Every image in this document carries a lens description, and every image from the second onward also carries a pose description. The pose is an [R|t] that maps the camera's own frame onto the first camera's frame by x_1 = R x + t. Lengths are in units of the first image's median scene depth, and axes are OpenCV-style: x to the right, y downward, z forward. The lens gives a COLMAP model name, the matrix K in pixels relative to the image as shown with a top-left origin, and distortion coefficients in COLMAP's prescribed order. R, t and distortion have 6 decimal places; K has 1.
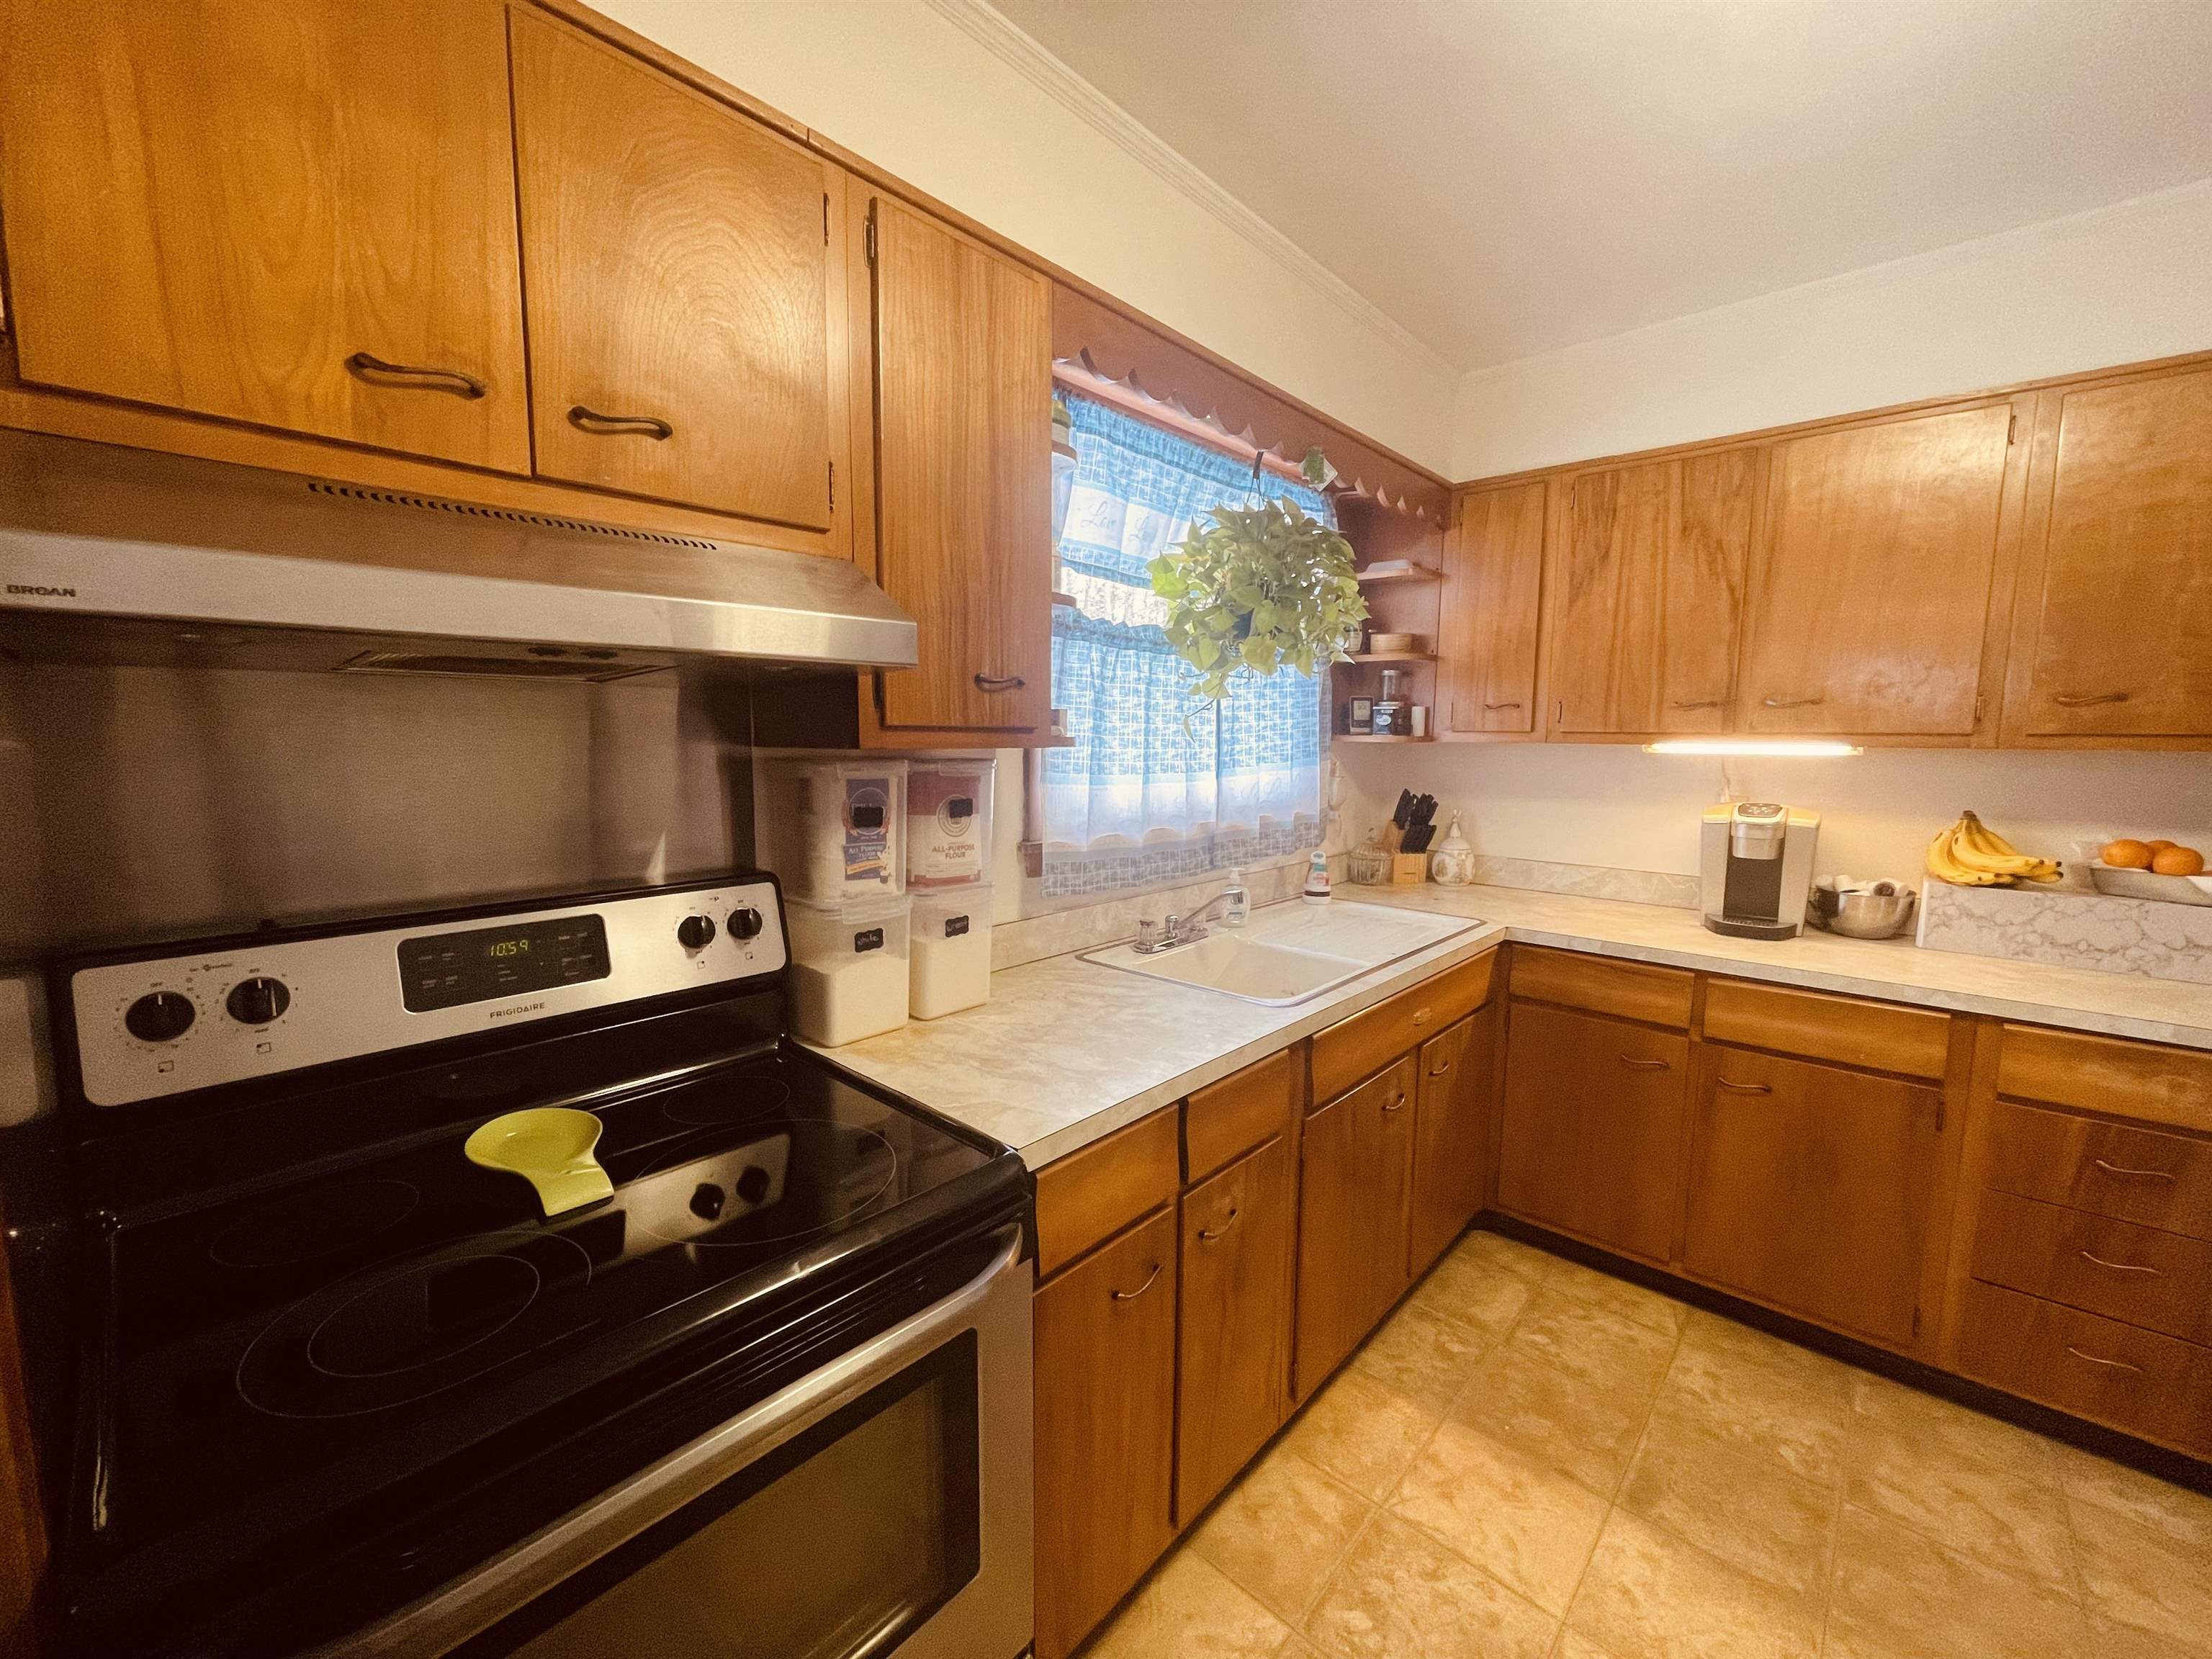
lens RADIAL K [[892.4, 0, 1090.2], [0, 892.4, 831.8], [0, 0, 1]] dist [0.006596, -0.008307]
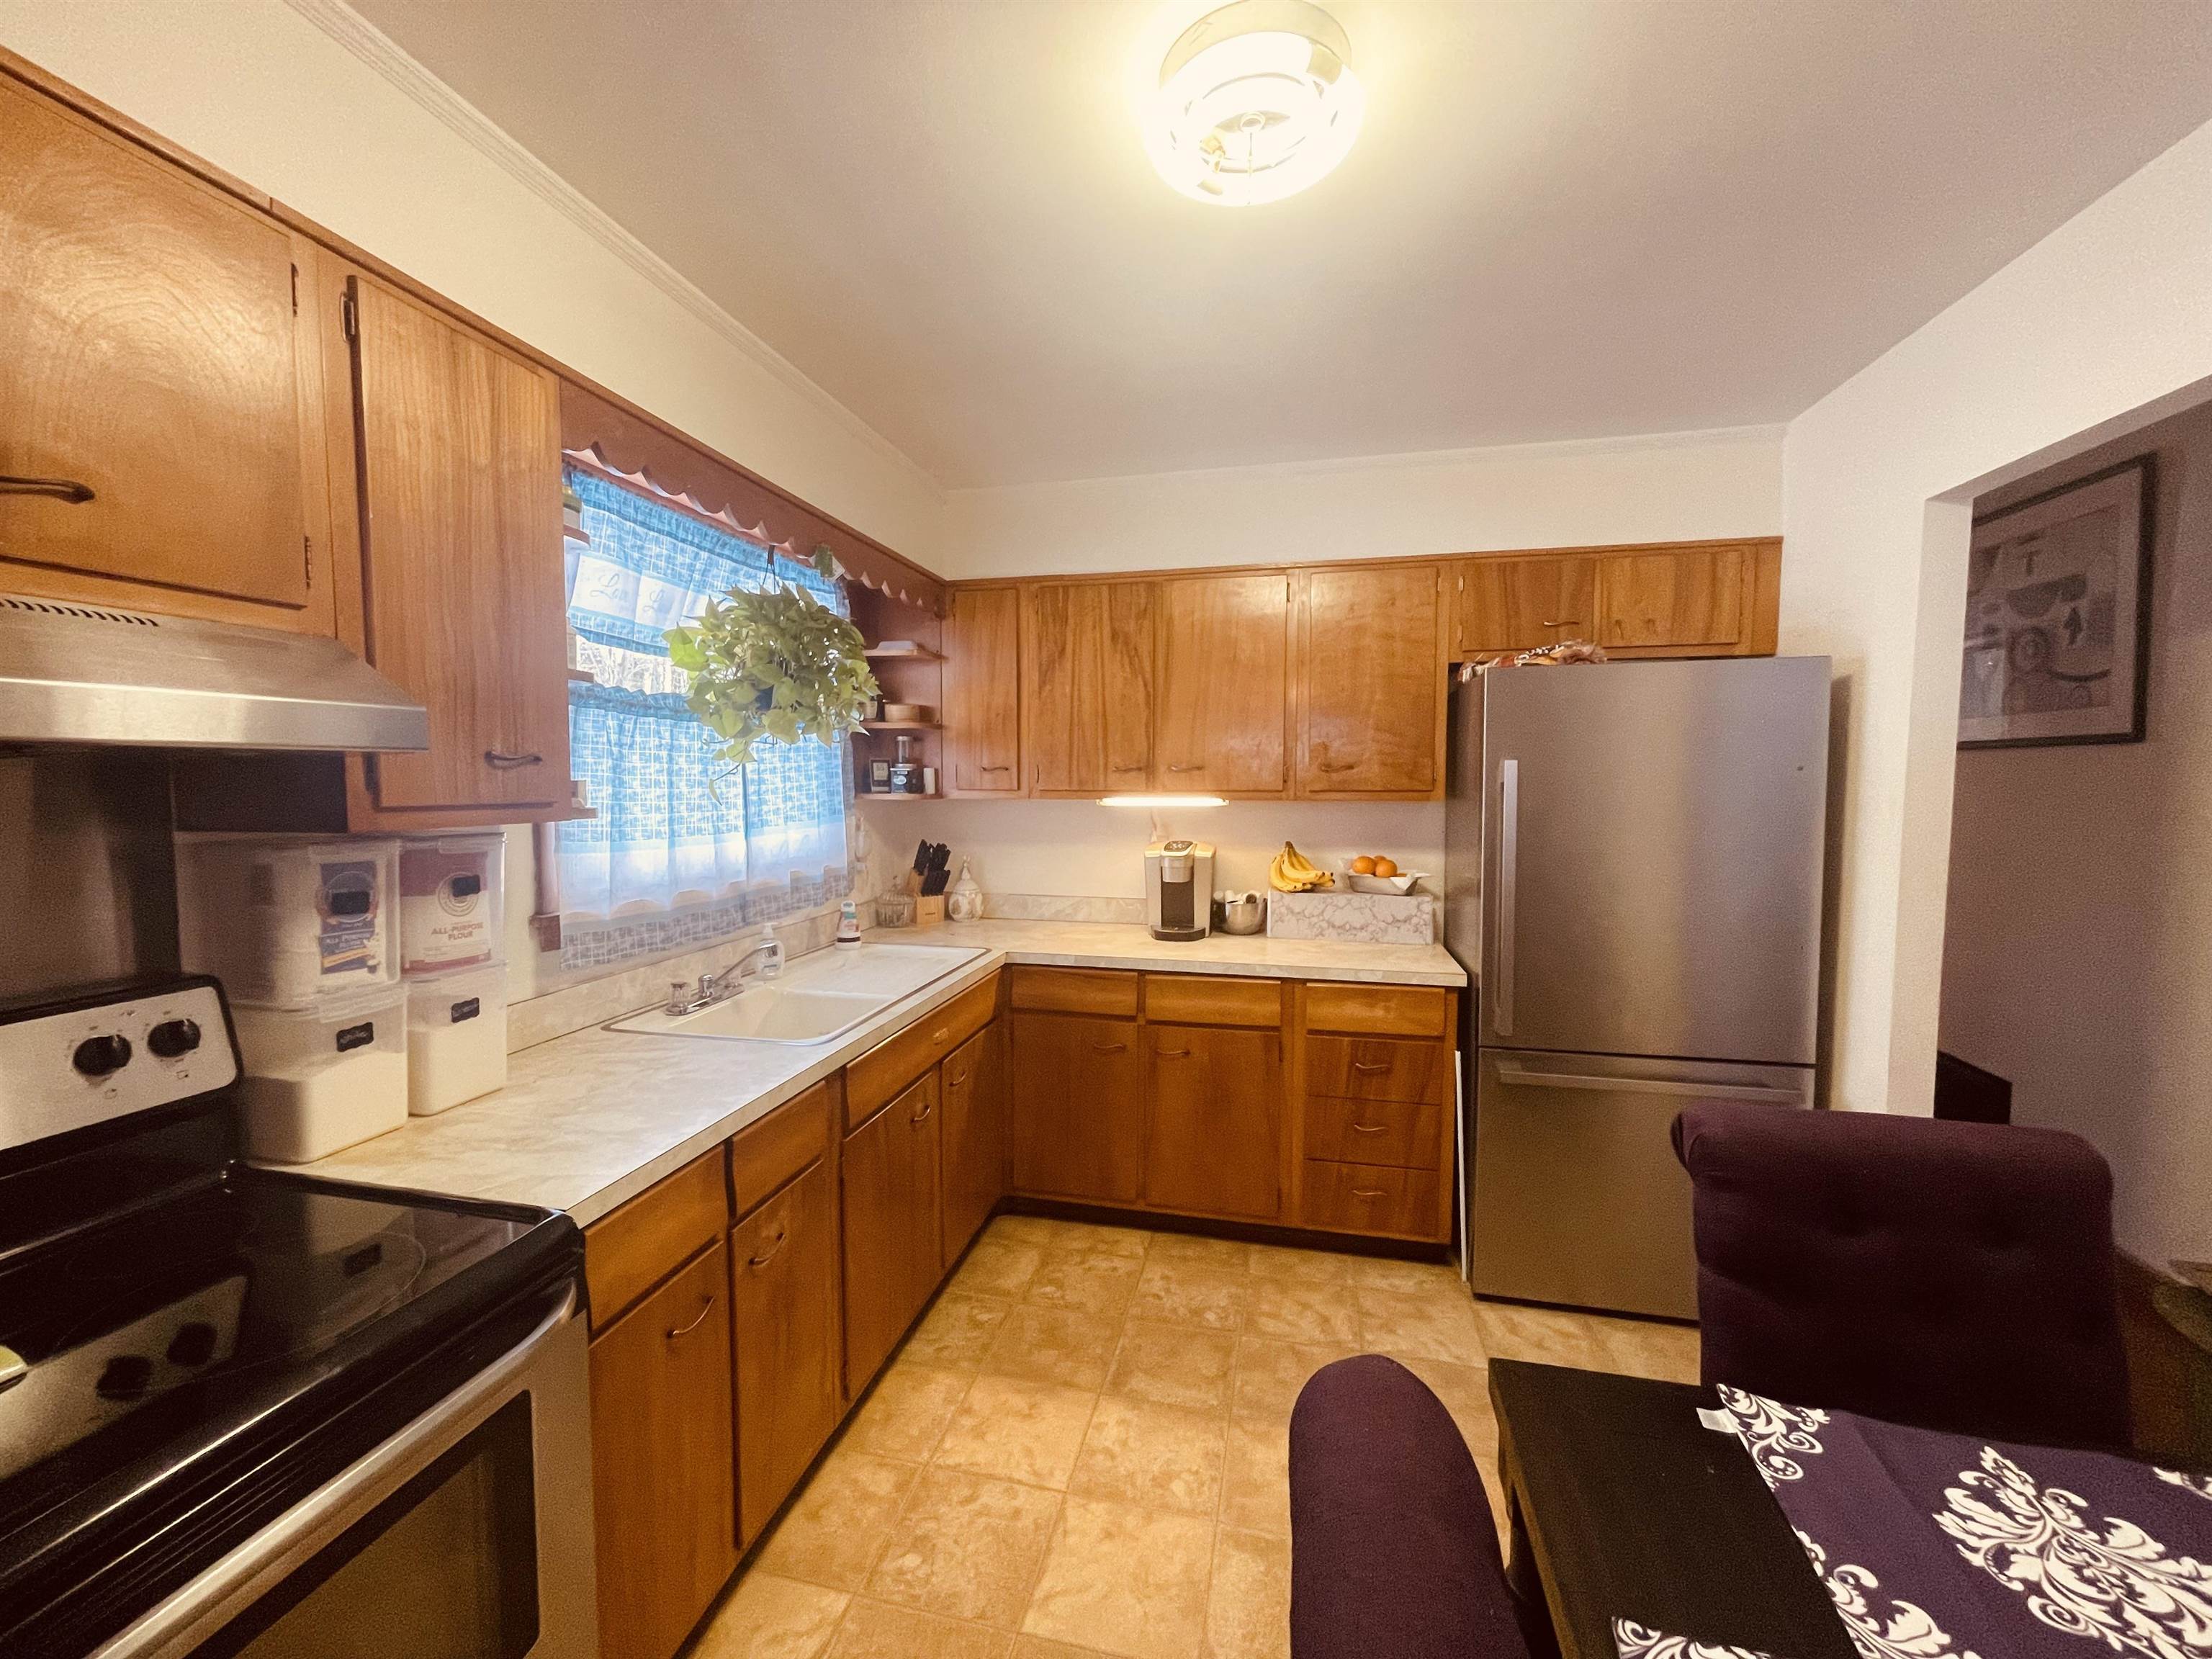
lens RADIAL K [[892.4, 0, 1090.2], [0, 892.4, 831.8], [0, 0, 1]] dist [0.006596, -0.008307]
pose [[0.871246, -0.035988, 0.489526, -0.022747], [0.060963, 0.997520, -0.035167, -0.008018], [-0.487046, 0.060482, 0.871279, -0.135187]]
